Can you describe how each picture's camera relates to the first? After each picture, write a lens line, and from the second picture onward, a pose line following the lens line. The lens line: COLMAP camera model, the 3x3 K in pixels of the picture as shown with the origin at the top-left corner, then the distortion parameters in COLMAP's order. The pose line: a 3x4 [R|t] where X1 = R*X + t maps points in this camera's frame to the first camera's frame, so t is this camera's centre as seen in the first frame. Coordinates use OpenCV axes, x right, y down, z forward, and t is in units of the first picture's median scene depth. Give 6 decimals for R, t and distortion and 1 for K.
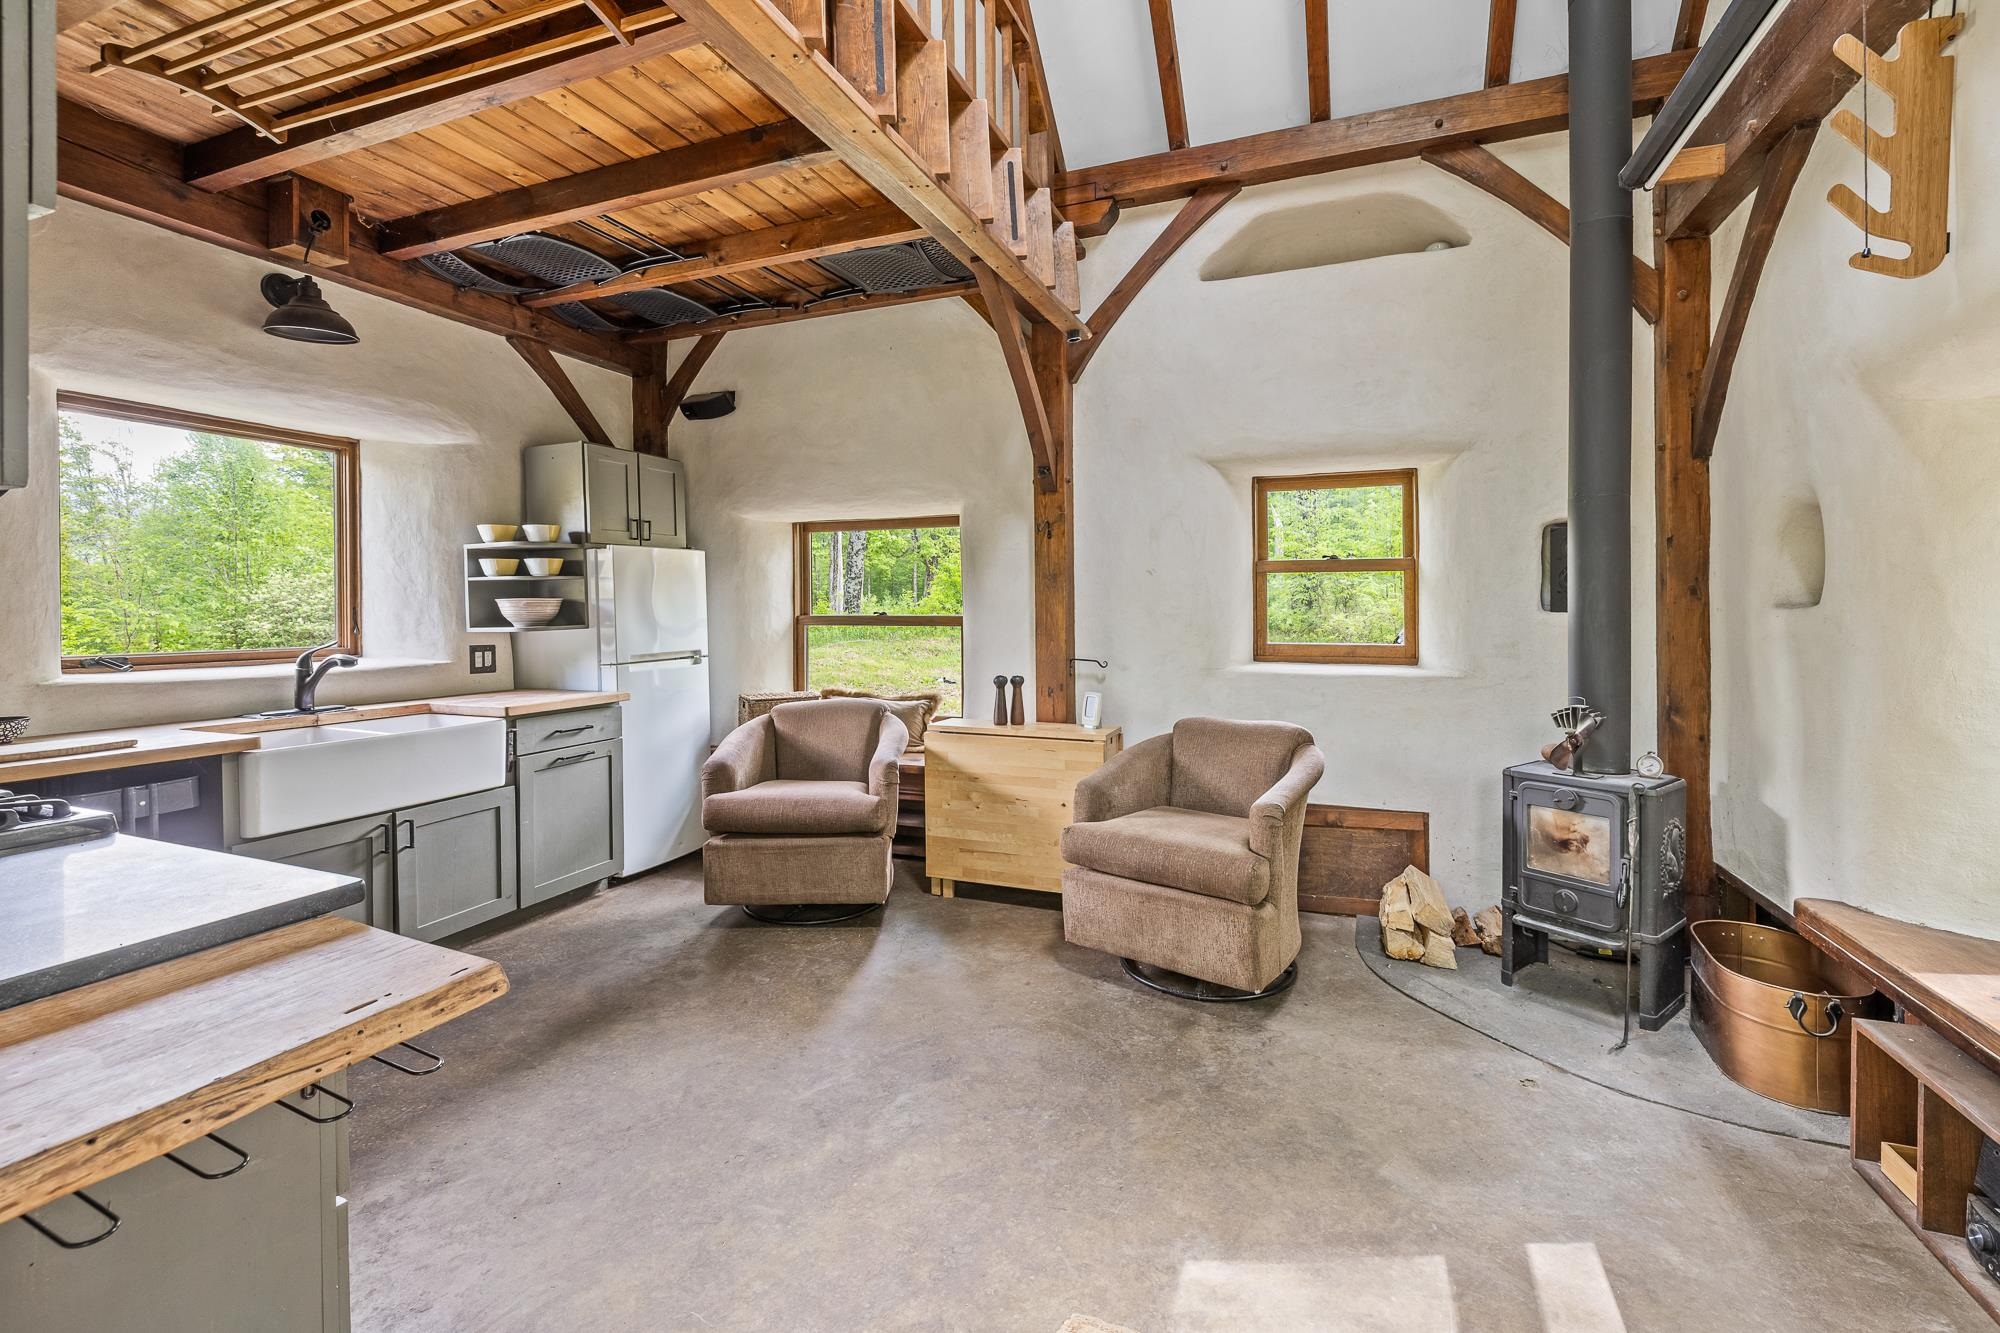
lens RADIAL K [[863.3, 0, 1020.5], [0, 863.3, 612.1], [0, 0, 1]] dist [-0.002616, -0.002565]
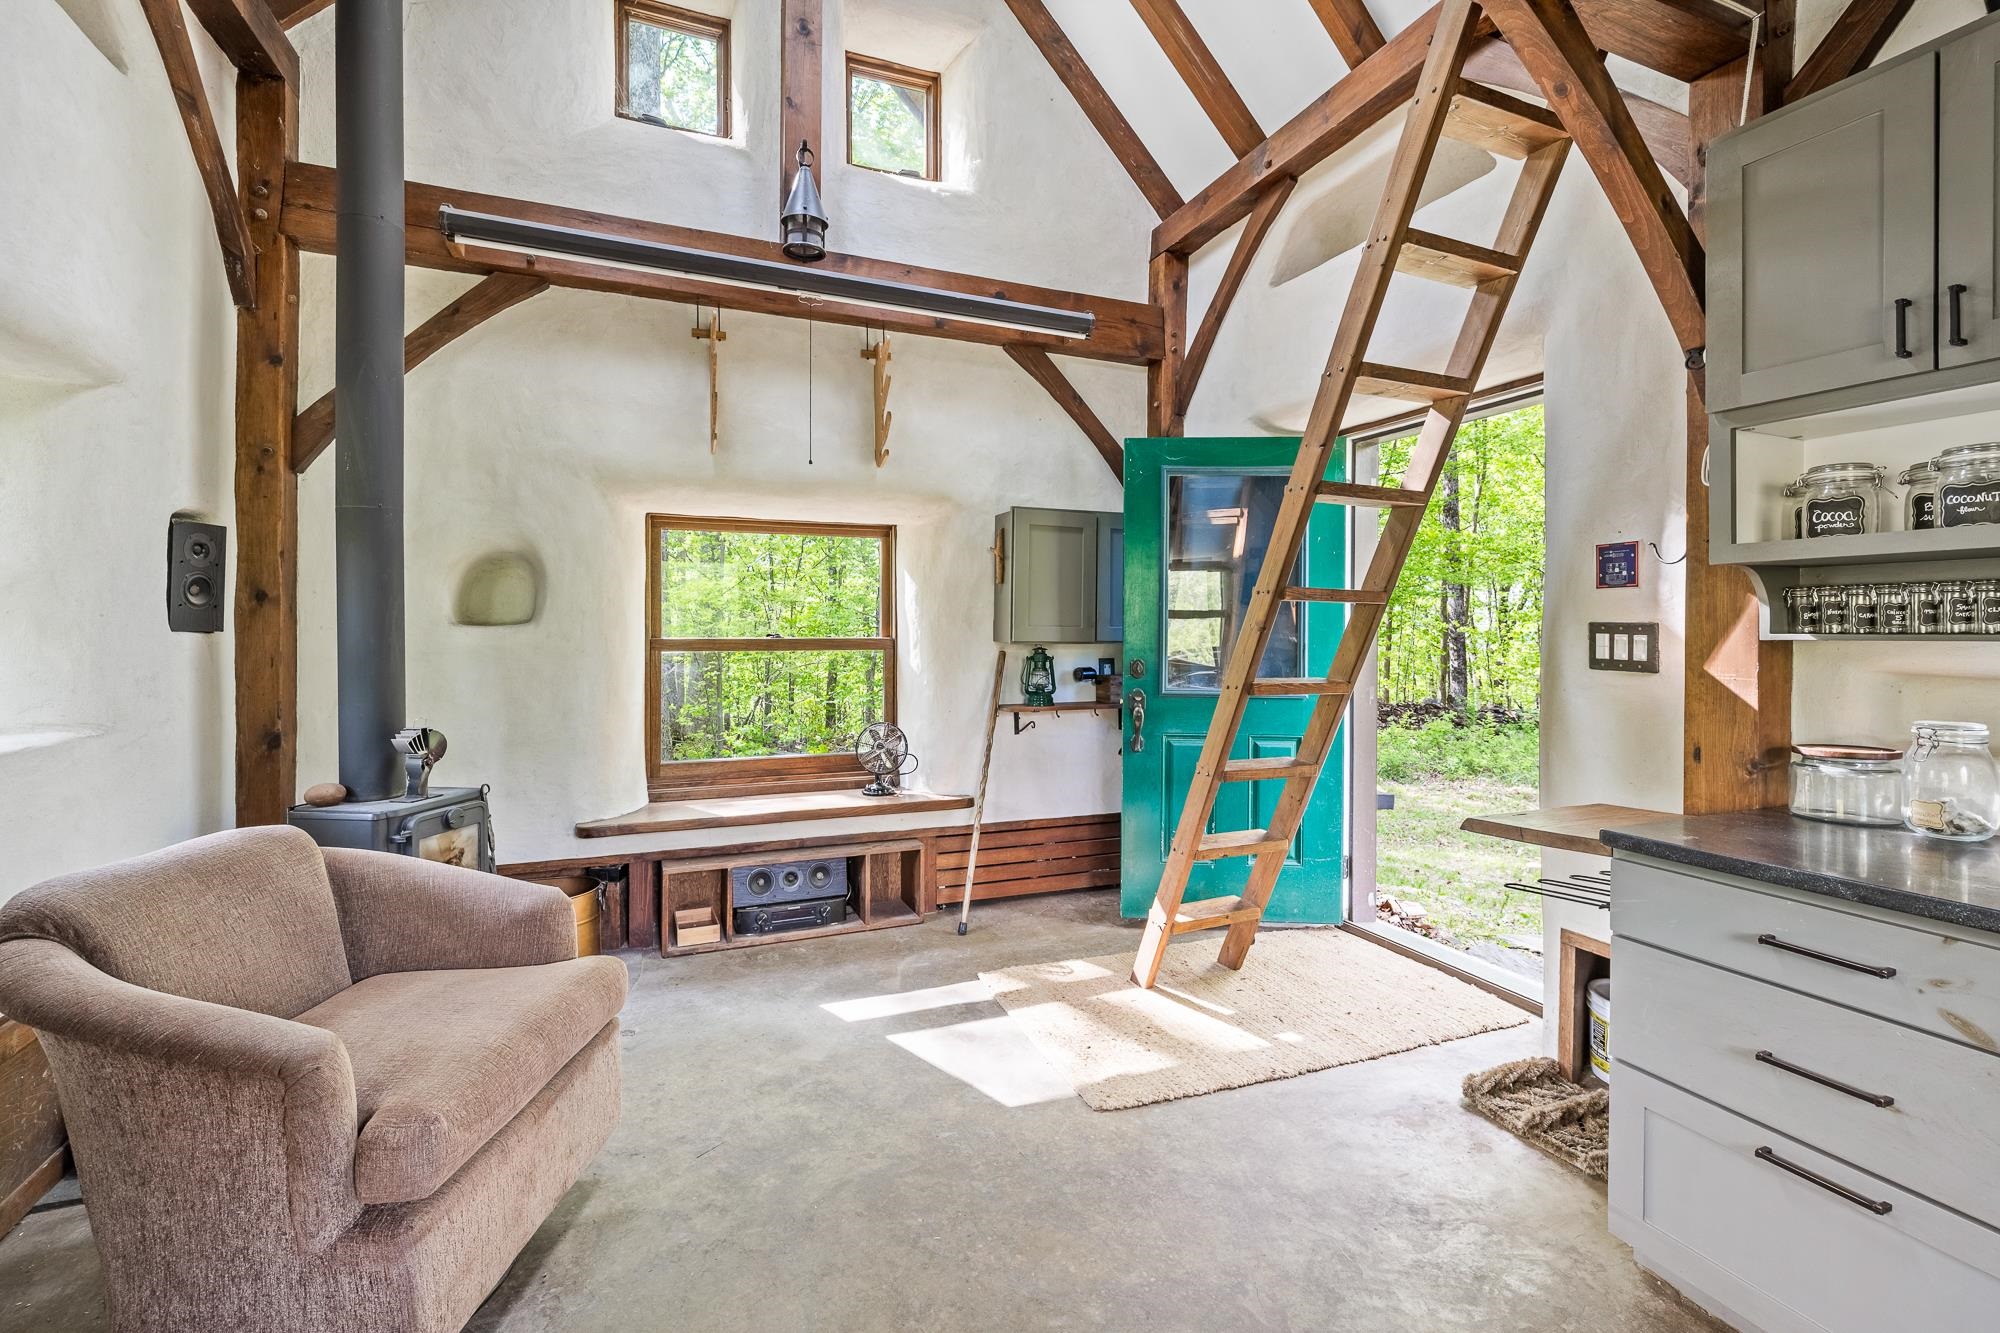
lens RADIAL K [[863.3, 0, 998.8], [0, 863.3, 640.7], [0, 0, 1]] dist [-0.002616, -0.002565]
pose [[-0.657898, -0.009479, 0.753048, -0.372457], [0.000904, 0.999910, 0.013376, 0.000409], [-0.753107, 0.009481, -0.657830, 0.856075]]
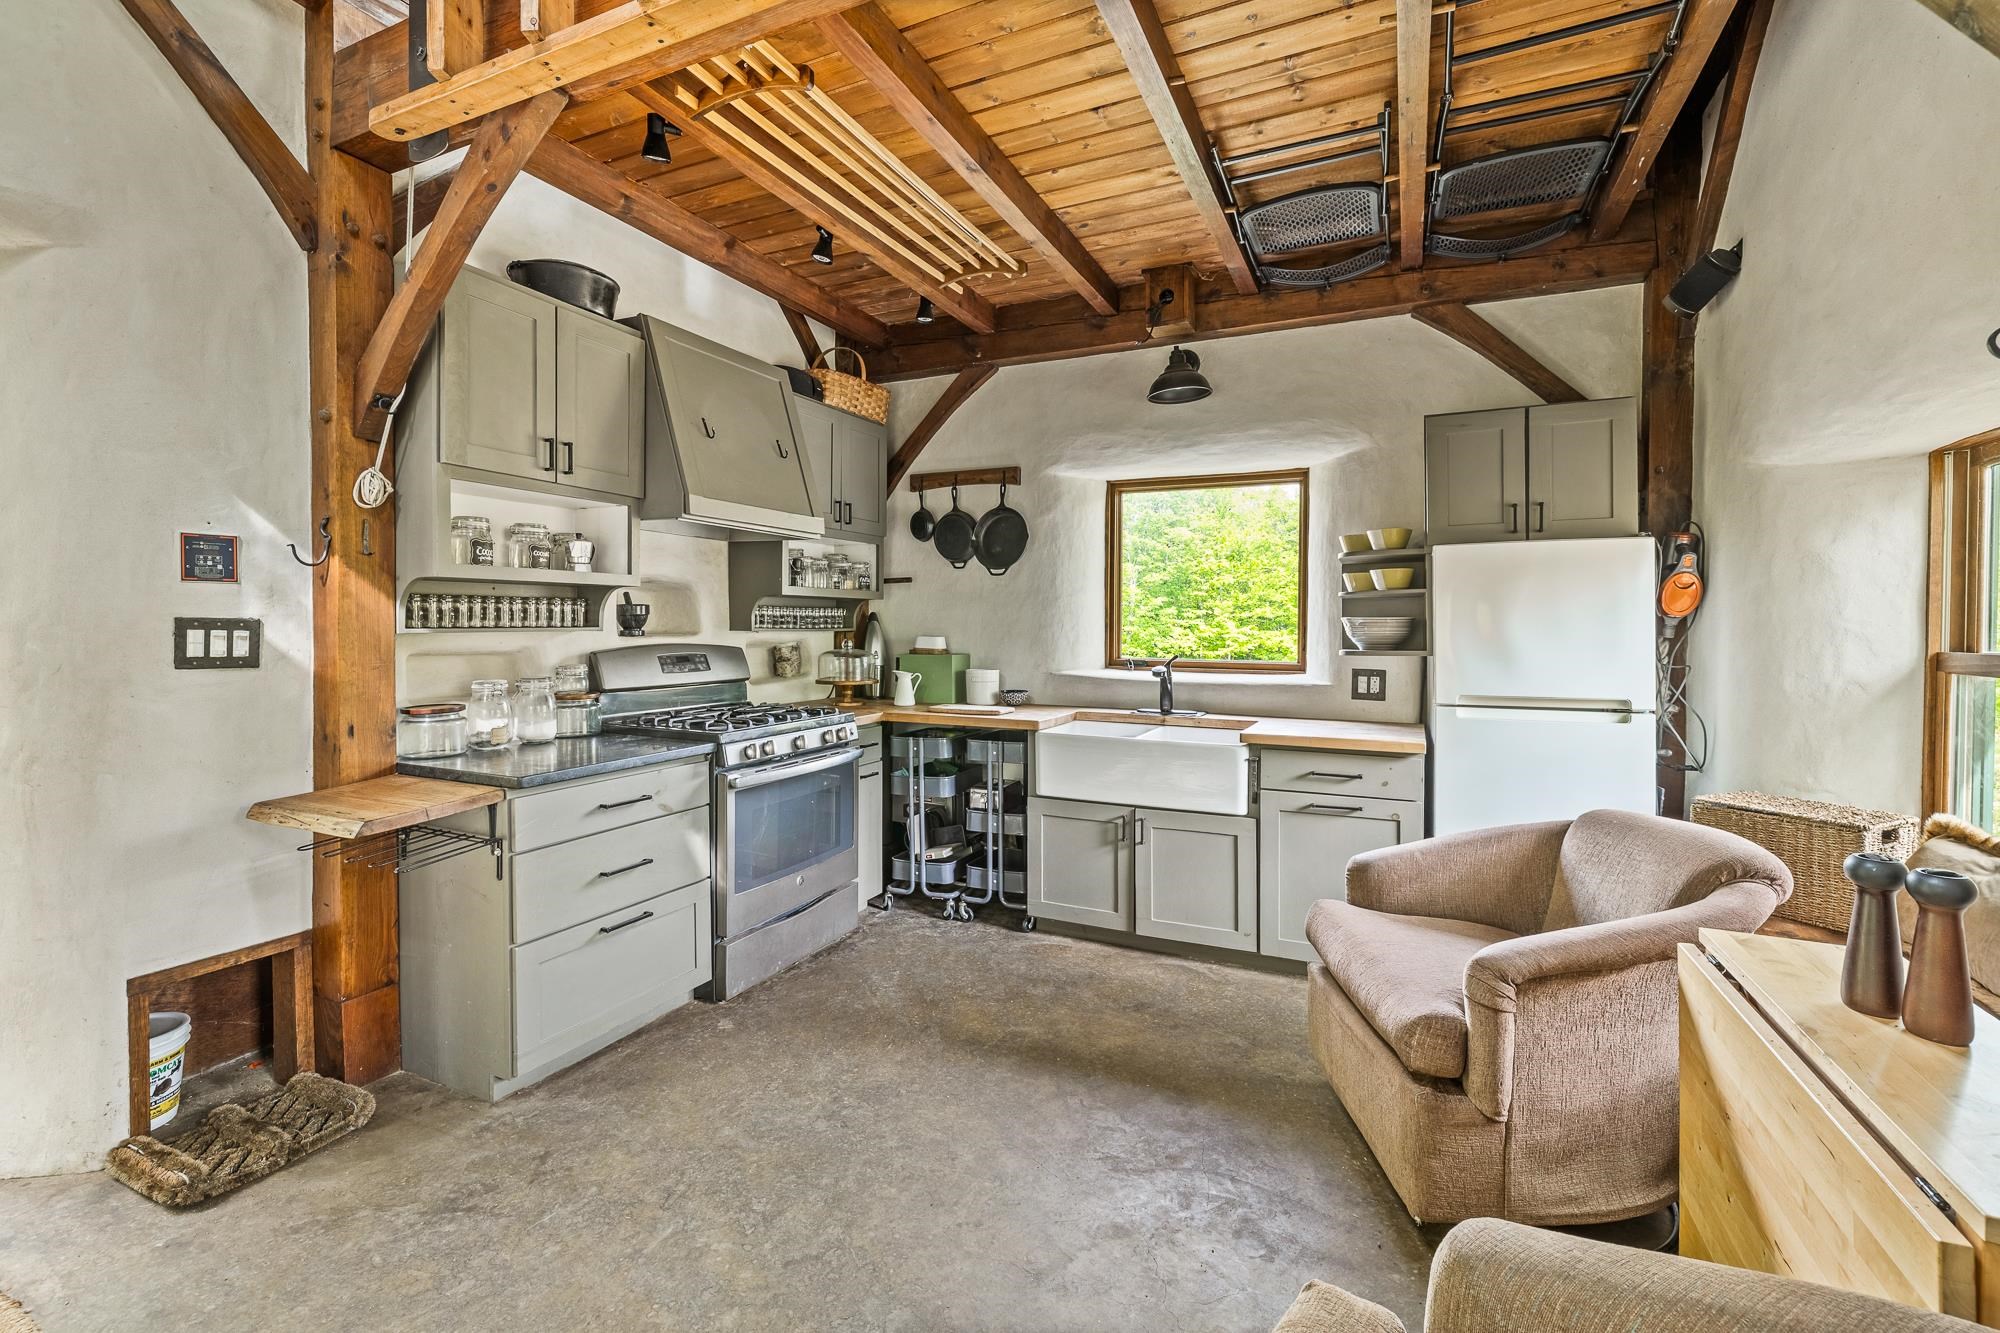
lens RADIAL K [[863.3, 0, 1019.0], [0, 863.3, 642.8], [0, 0, 1]] dist [-0.002616, -0.002565]
pose [[-0.074089, 0.024913, -0.996940, 0.312167], [-0.012484, 0.999586, 0.025907, -0.008596], [0.997173, 0.014365, -0.073747, 0.715771]]
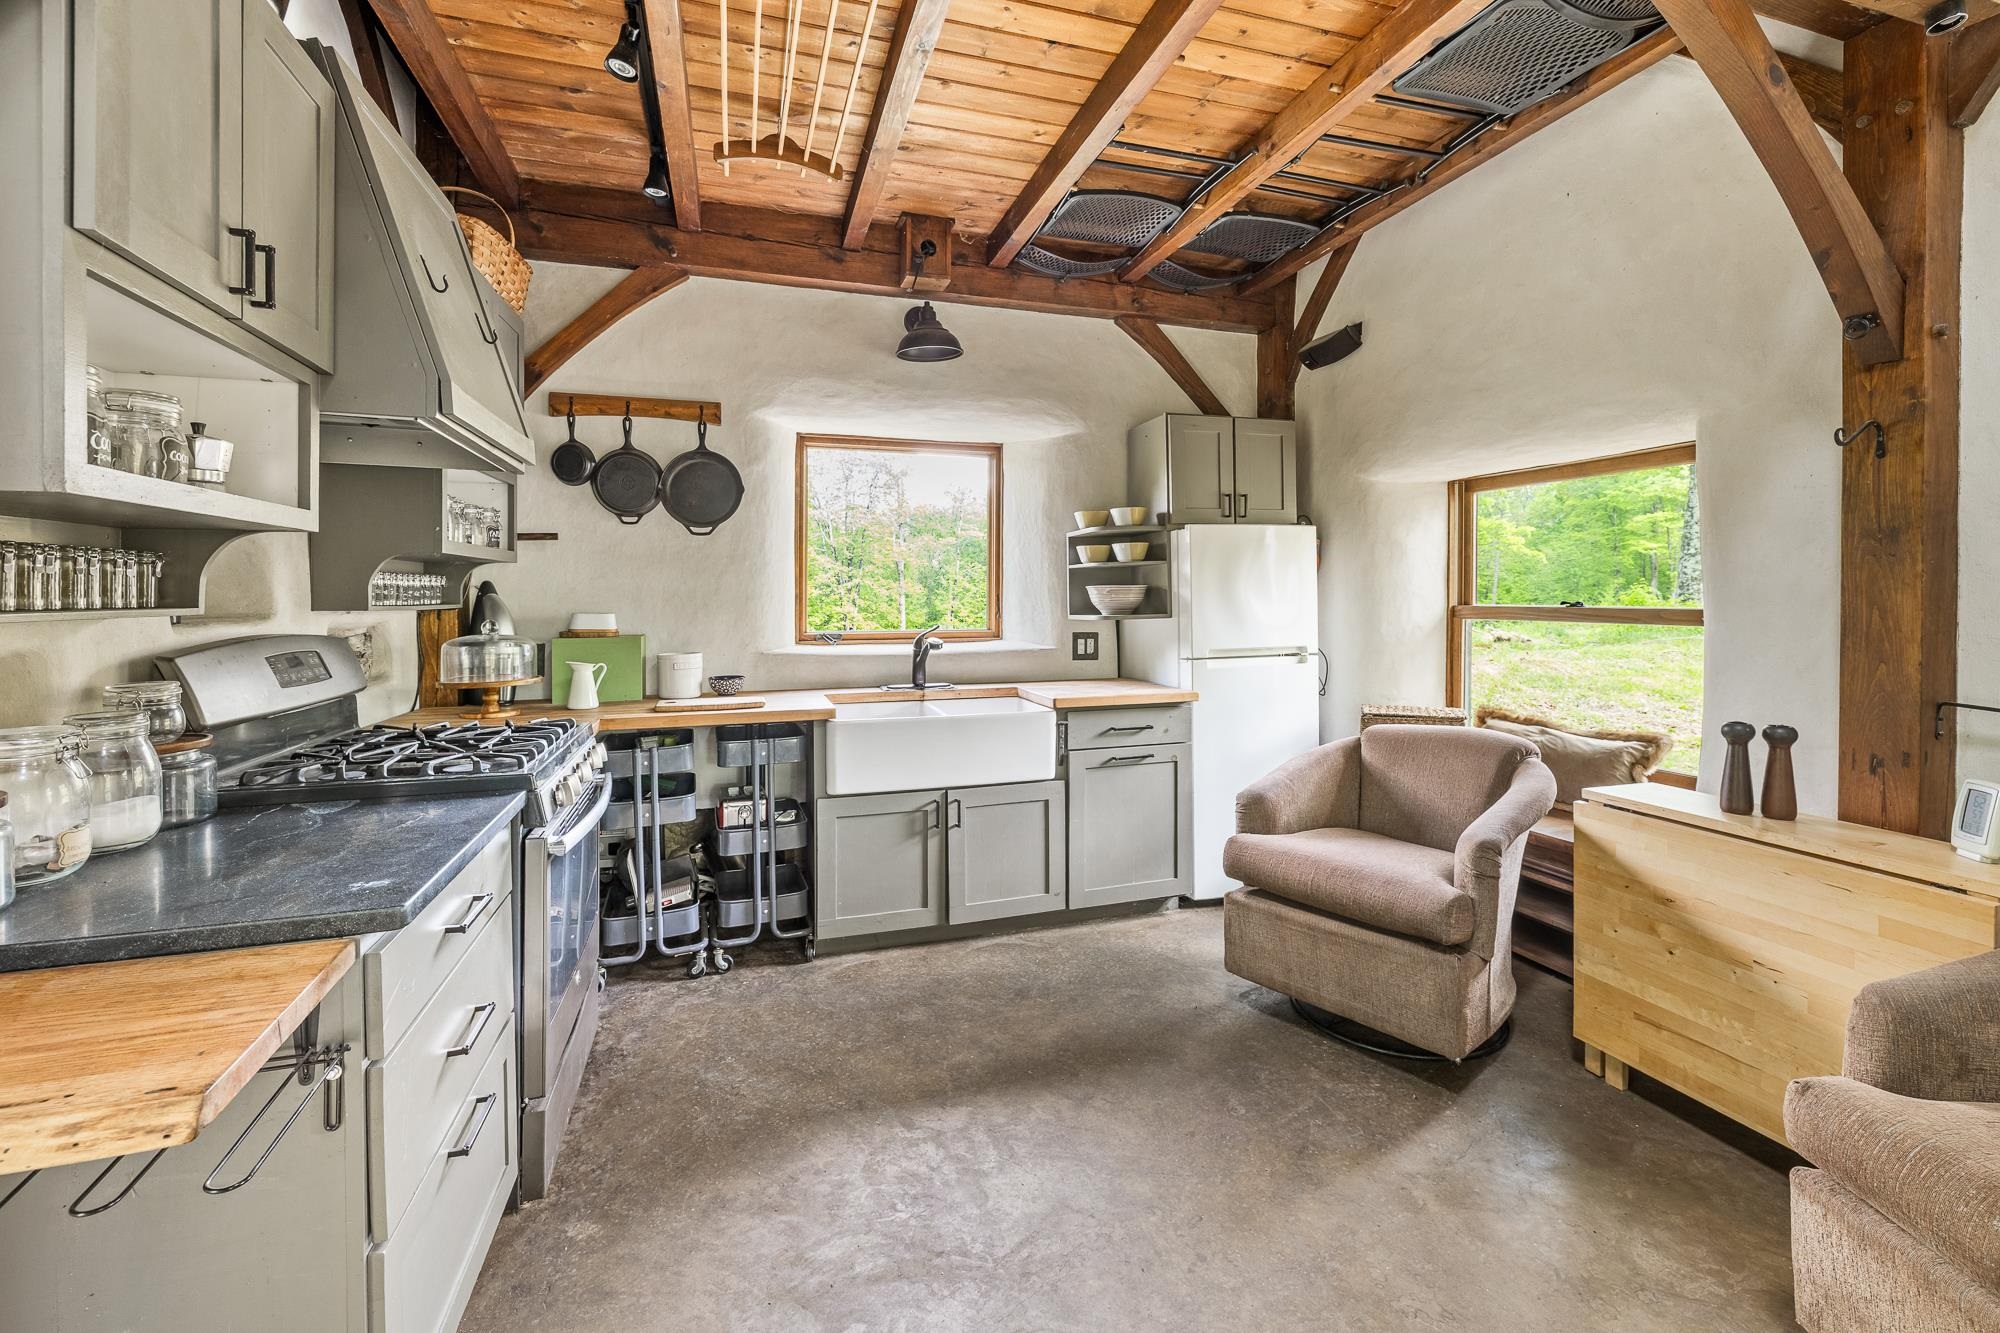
lens RADIAL K [[863.3, 0, 1020.4], [0, 863.3, 610.7], [0, 0, 1]] dist [-0.002616, -0.002565]
pose [[0.628343, 0.014733, -0.777797, 0.113424], [-0.002342, 0.999852, 0.017048, -0.004146], [0.777933, -0.008890, 0.628284, 0.315639]]
